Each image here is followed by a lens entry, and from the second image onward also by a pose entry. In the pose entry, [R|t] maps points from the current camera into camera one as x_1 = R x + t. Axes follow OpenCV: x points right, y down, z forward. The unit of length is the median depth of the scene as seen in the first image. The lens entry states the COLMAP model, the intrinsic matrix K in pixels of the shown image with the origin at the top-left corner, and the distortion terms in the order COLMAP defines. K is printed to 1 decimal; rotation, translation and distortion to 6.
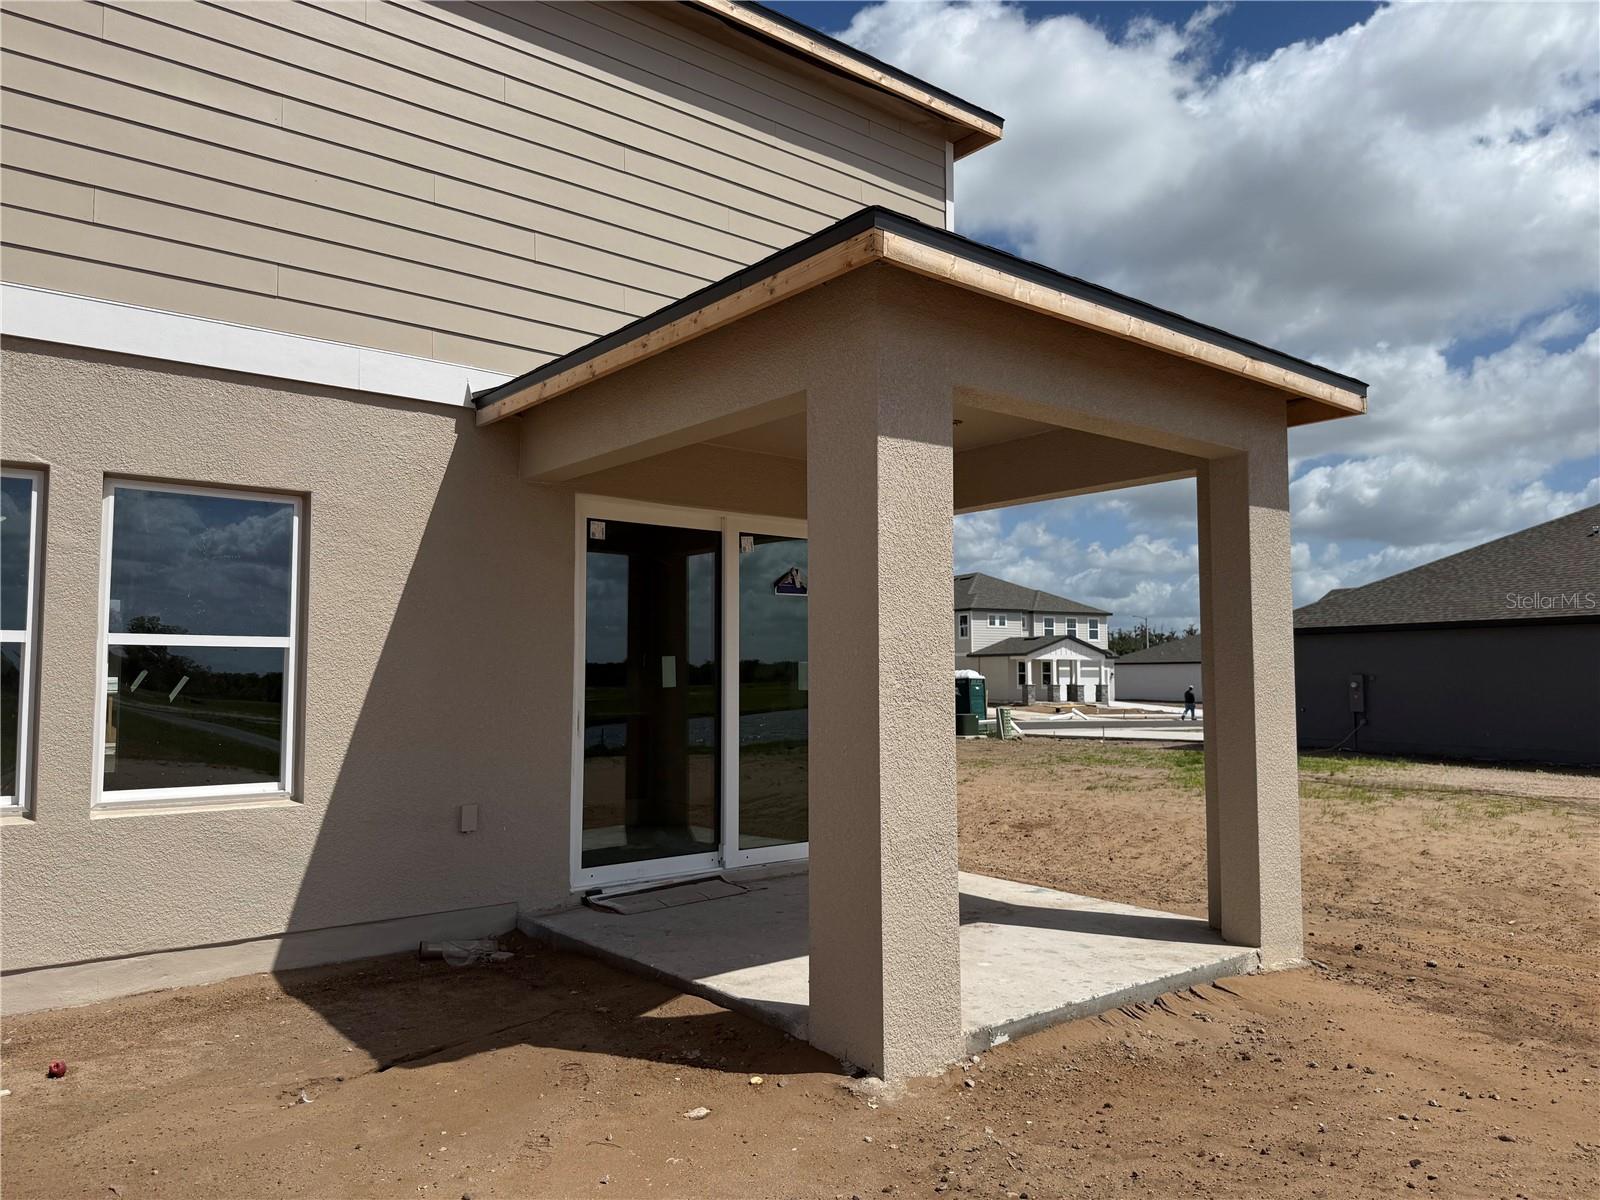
lens RADIAL K [[1120.3, 0, 799.0], [0, 1120.3, 605.0], [0, 0, 1]] dist [0.095617, -0.141885]
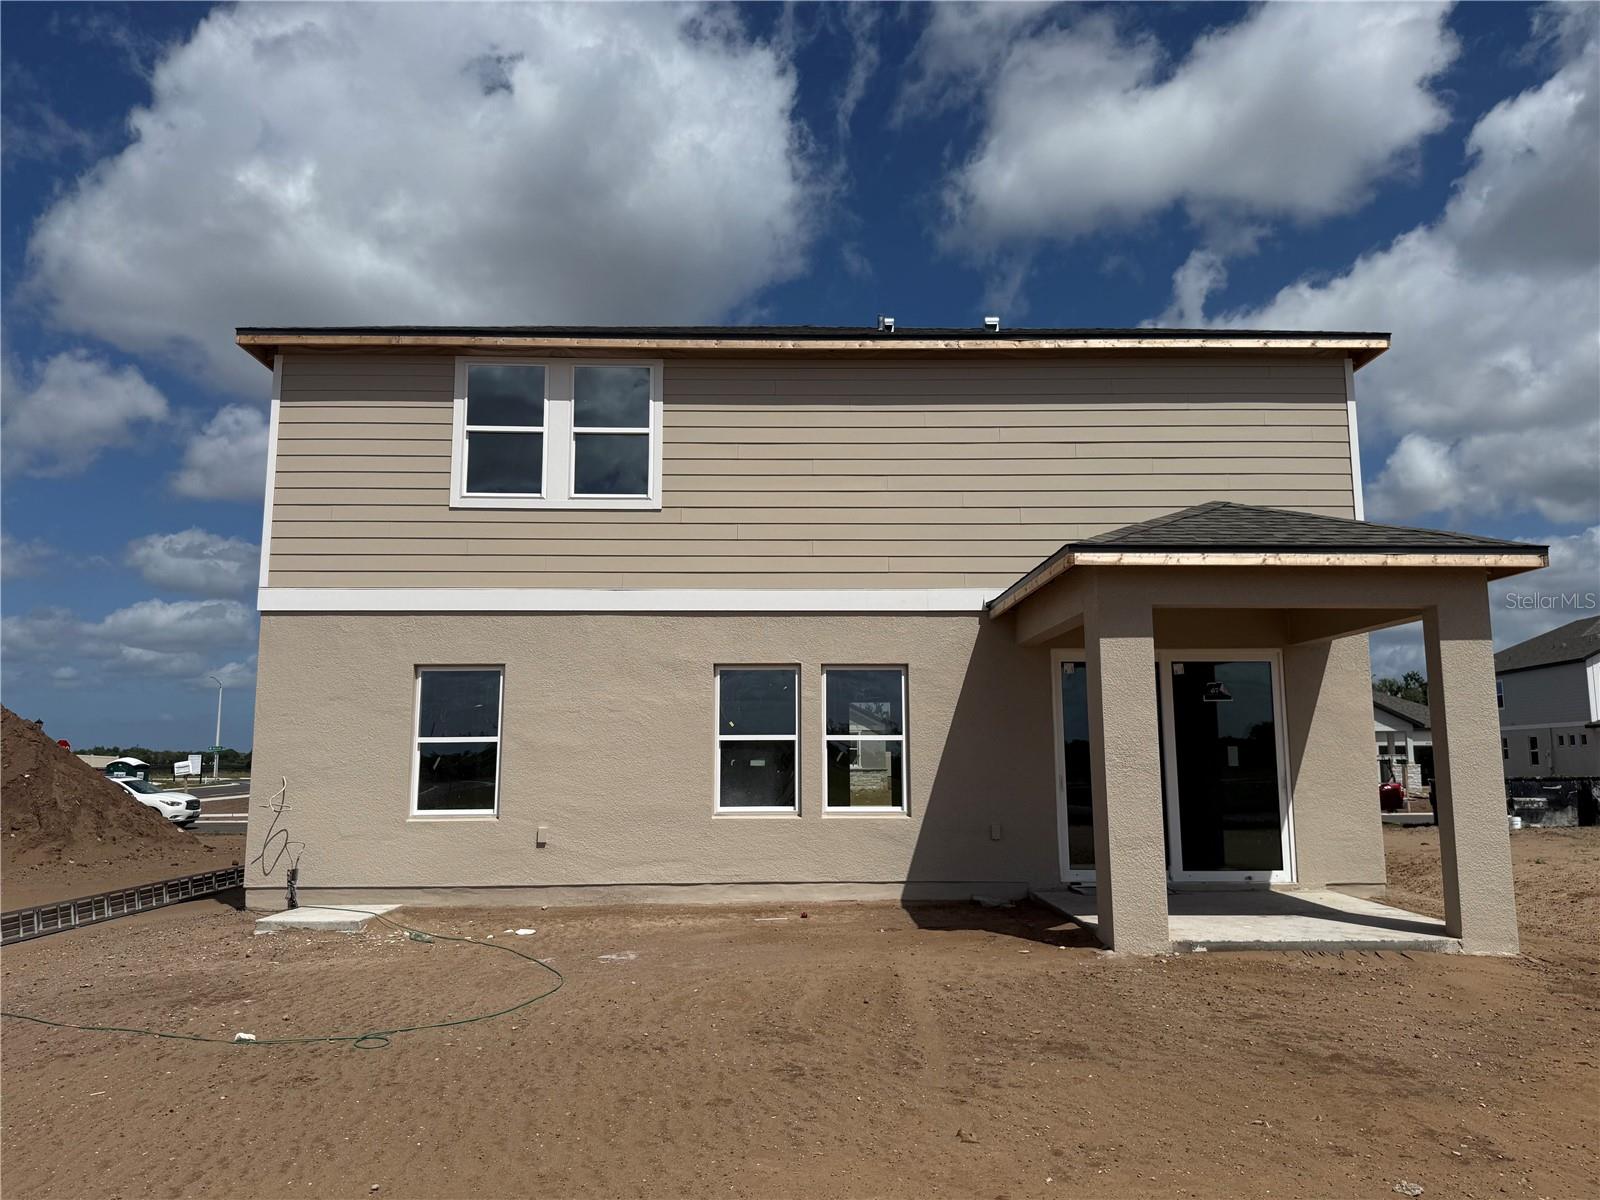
lens RADIAL K [[1119.6, 0, 806.8], [0, 1119.6, 601.1], [0, 0, 1]] dist [0.042101, -0.076217]
pose [[0.787016, -0.083556, -0.611248, 0.679863], [0.038202, 0.995485, -0.086892, -0.044104], [0.615748, 0.045035, 0.786655, -0.715800]]
